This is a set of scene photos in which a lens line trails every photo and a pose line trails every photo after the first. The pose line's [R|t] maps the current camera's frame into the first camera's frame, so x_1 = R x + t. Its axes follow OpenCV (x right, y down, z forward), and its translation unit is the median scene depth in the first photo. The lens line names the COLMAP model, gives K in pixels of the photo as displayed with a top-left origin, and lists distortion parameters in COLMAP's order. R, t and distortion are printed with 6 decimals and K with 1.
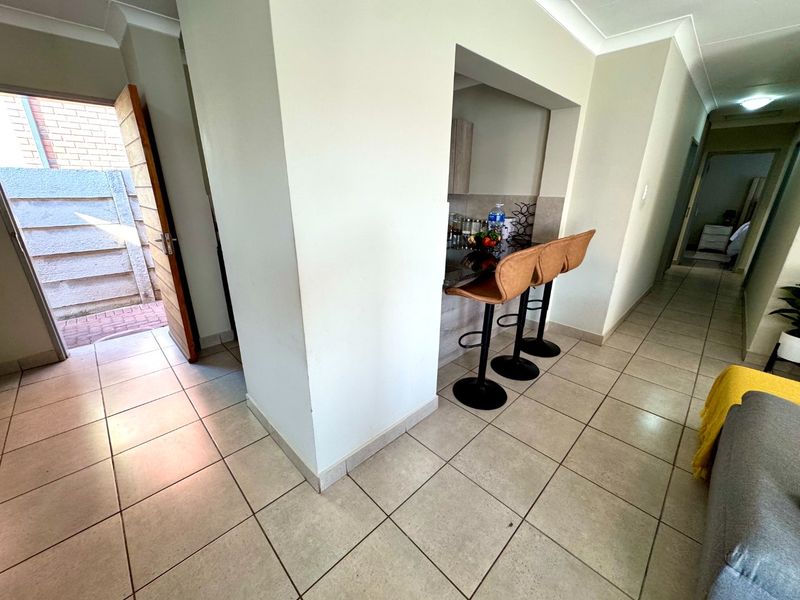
lens RADIAL K [[319.4, 0, 400.9], [0, 319.4, 299.5], [0, 0, 1]] dist [-0.000310, 0.000155]
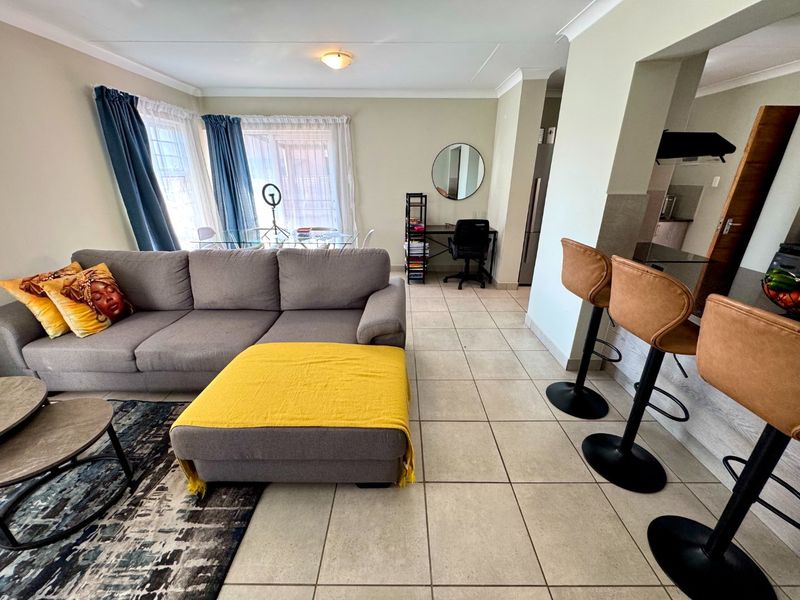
lens RADIAL K [[319.4, 0, 400.0], [0, 319.4, 298.7], [0, 0, 1]] dist [-0.000310, 0.000155]
pose [[-0.704566, 0.249057, -0.664498, 0.987769], [-0.243322, 0.794838, 0.555902, -0.291657], [0.666620, 0.553356, -0.499415, 0.810378]]
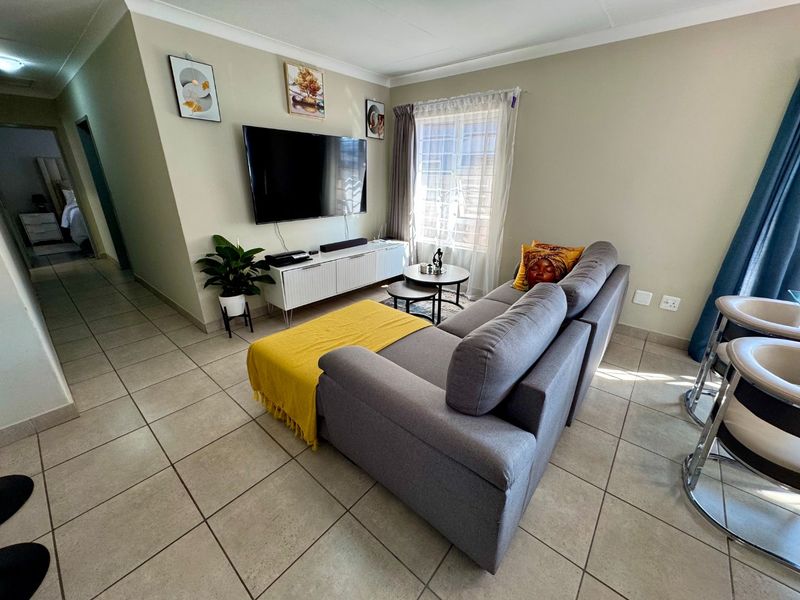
lens RADIAL K [[319.4, 0, 398.4], [0, 319.4, 299.4], [0, 0, 1]] dist [-0.000310, 0.000155]
pose [[-0.088385, -0.368354, 0.925475, 0.063015], [0.321424, 0.868862, 0.376518, -0.106343], [-0.942802, 0.330748, 0.041604, 0.311947]]
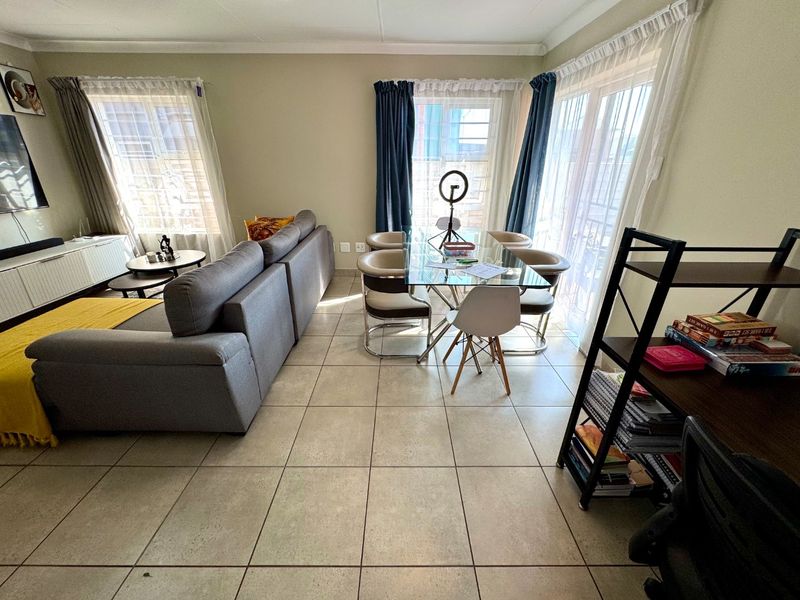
lens RADIAL K [[319.4, 0, 397.6], [0, 319.4, 299.0], [0, 0, 1]] dist [-0.000310, 0.000155]
pose [[-0.712664, -0.289785, 0.638855, -0.235763], [0.225290, 0.767904, 0.599640, -0.107516], [-0.664346, 0.571269, -0.481972, 0.285806]]
